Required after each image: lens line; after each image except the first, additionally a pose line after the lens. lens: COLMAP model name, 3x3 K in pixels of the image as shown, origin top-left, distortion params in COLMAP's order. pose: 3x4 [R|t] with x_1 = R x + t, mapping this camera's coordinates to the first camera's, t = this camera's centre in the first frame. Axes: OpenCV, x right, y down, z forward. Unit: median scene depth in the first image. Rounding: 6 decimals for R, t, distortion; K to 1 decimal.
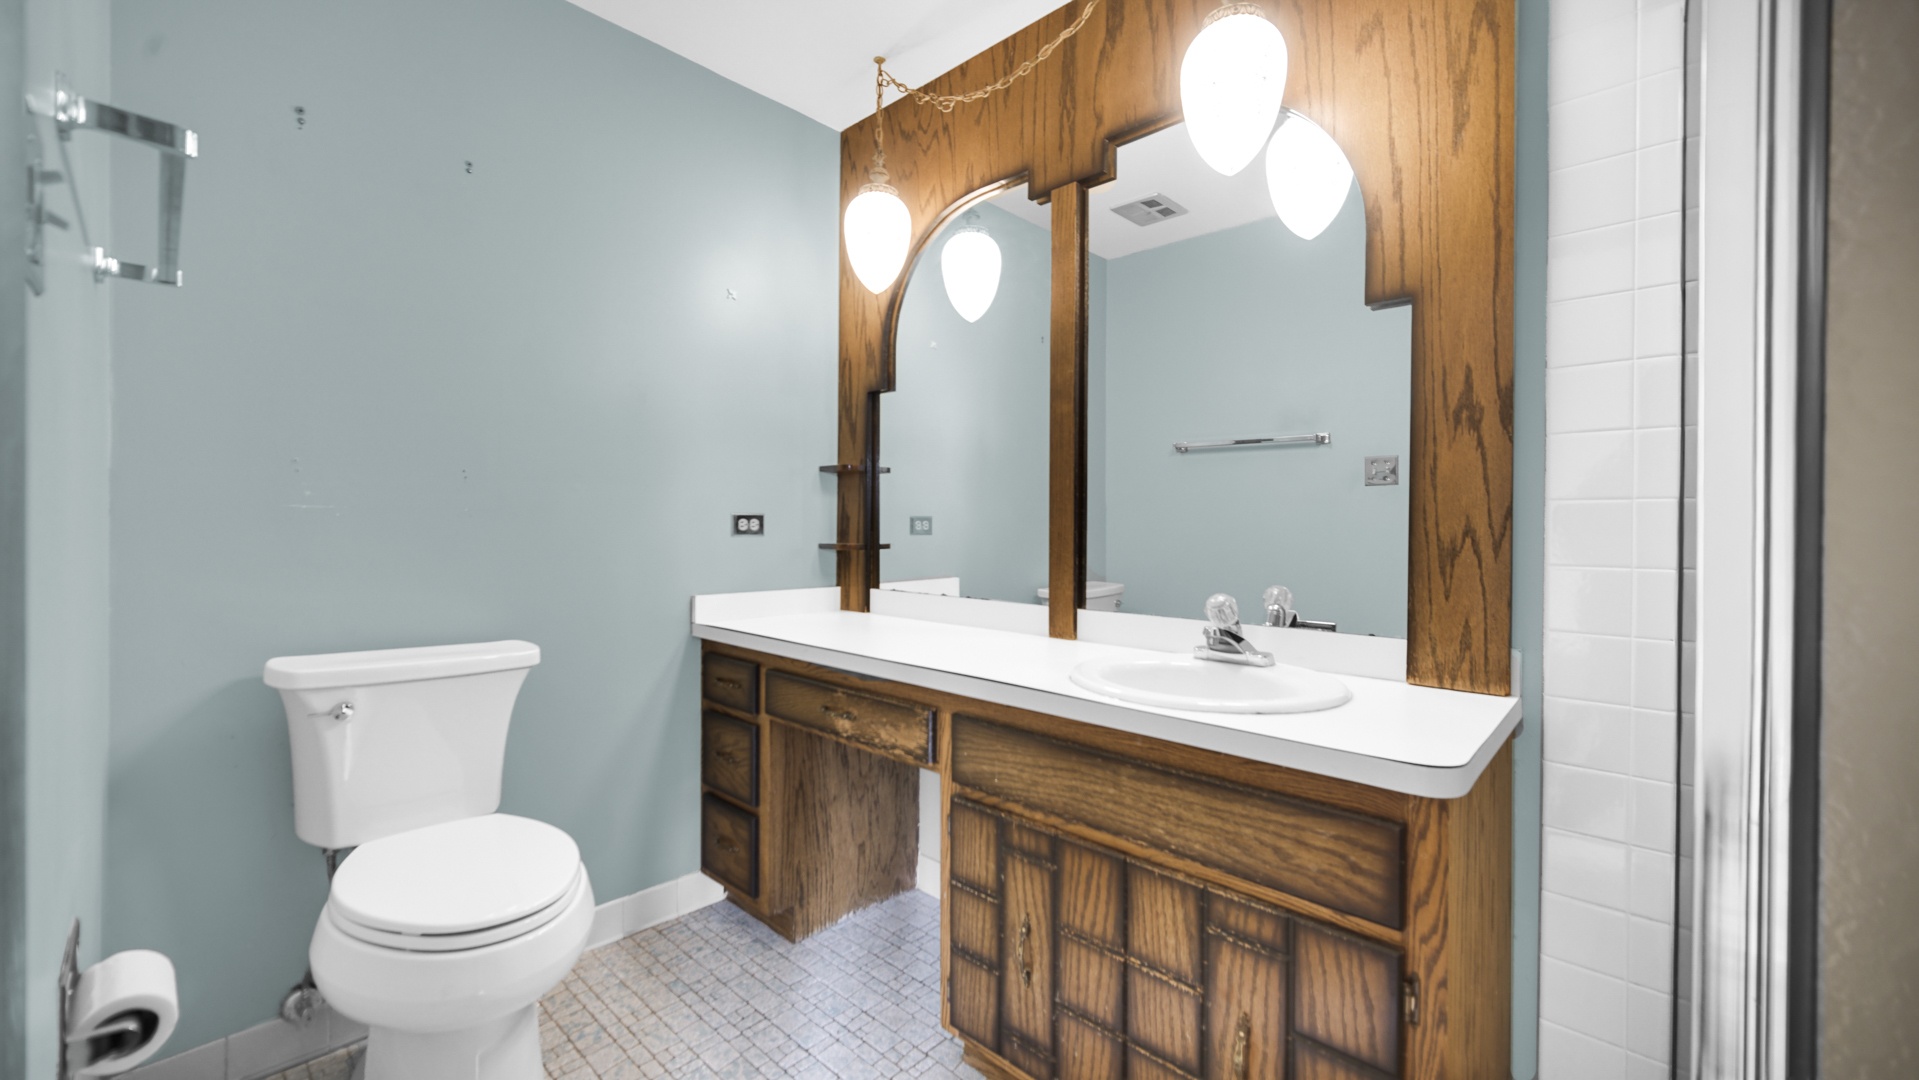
lens RADIAL K [[748.4, 0, 963.1], [0, 748.4, 533.0], [0, 0, 1]] dist [0.000105, -0.000005]
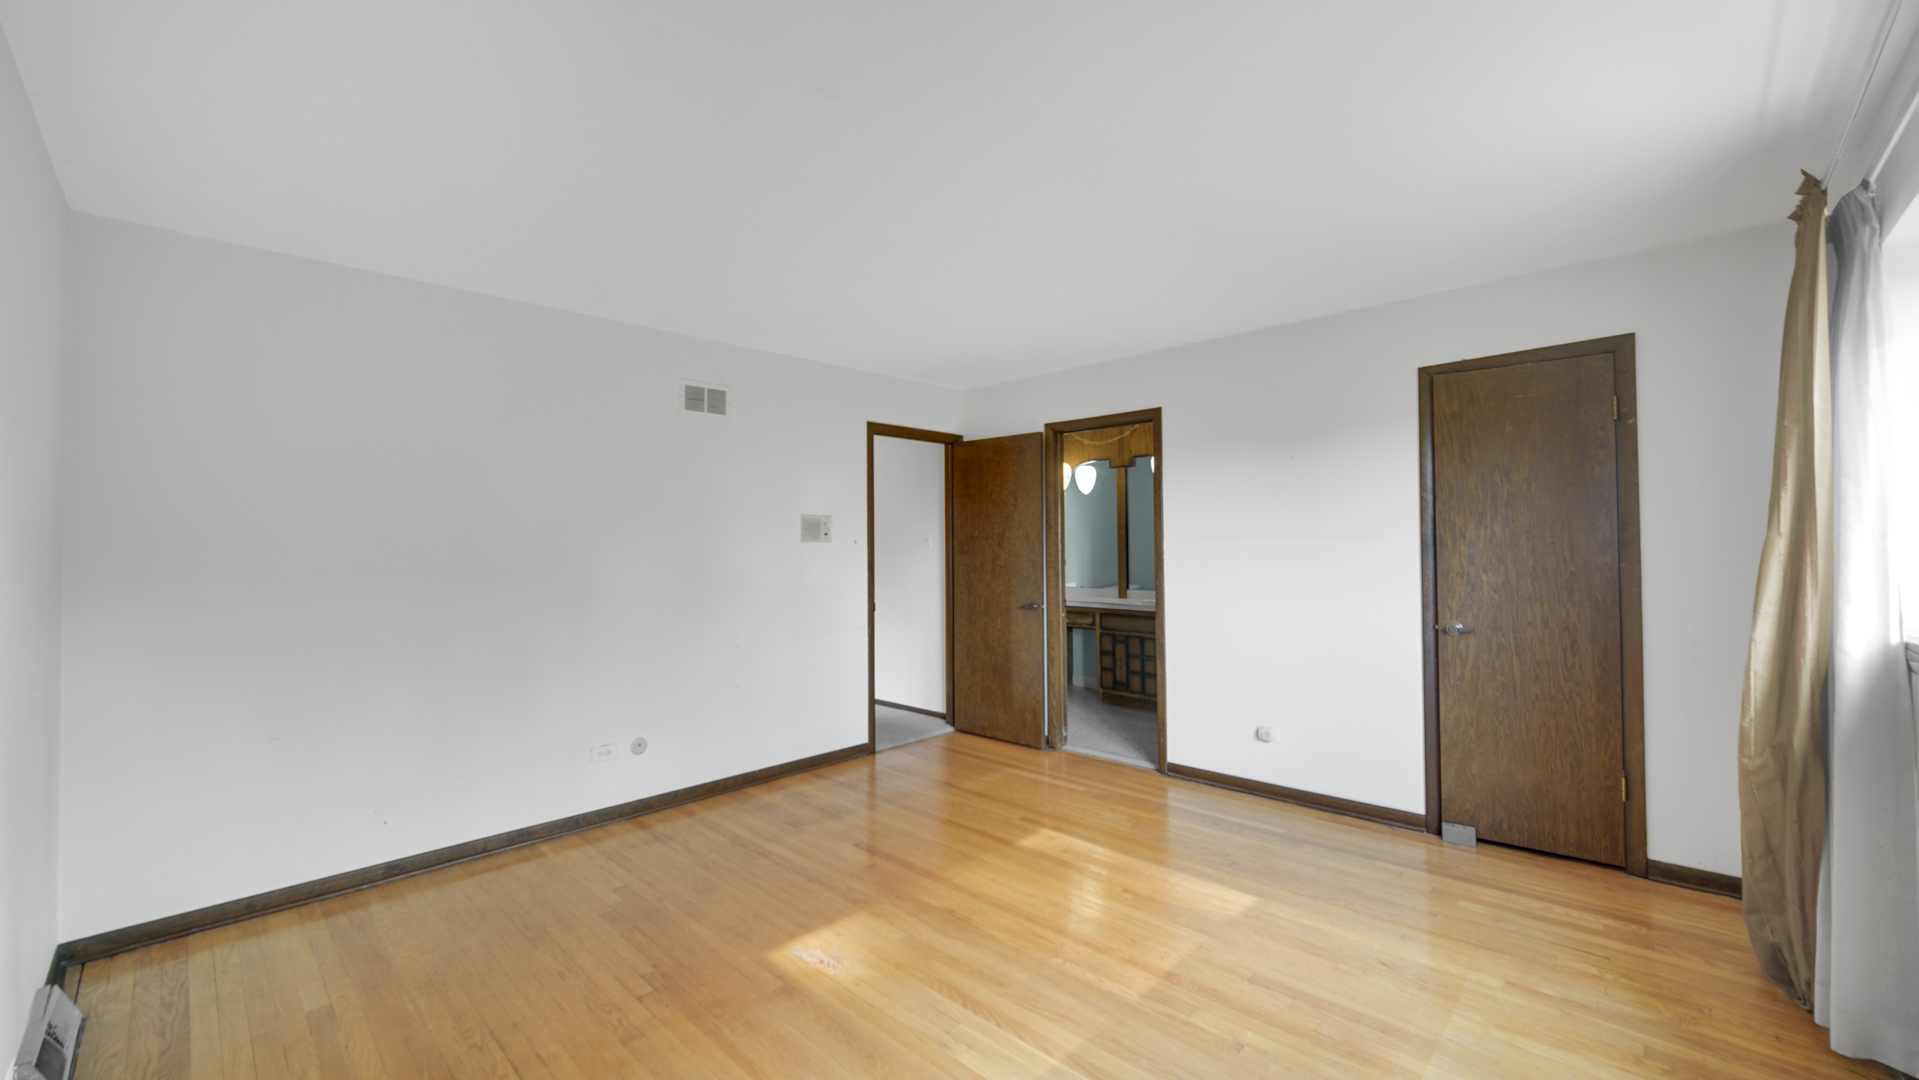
lens RADIAL K [[748.4, 0, 955.5], [0, 748.4, 542.3], [0, 0, 1]] dist [0.000105, -0.000005]
pose [[0.999729, -0.016194, -0.016741, -0.657773], [0.016004, 0.999807, -0.011423, -0.101332], [0.016923, 0.011152, 0.999795, -2.820006]]
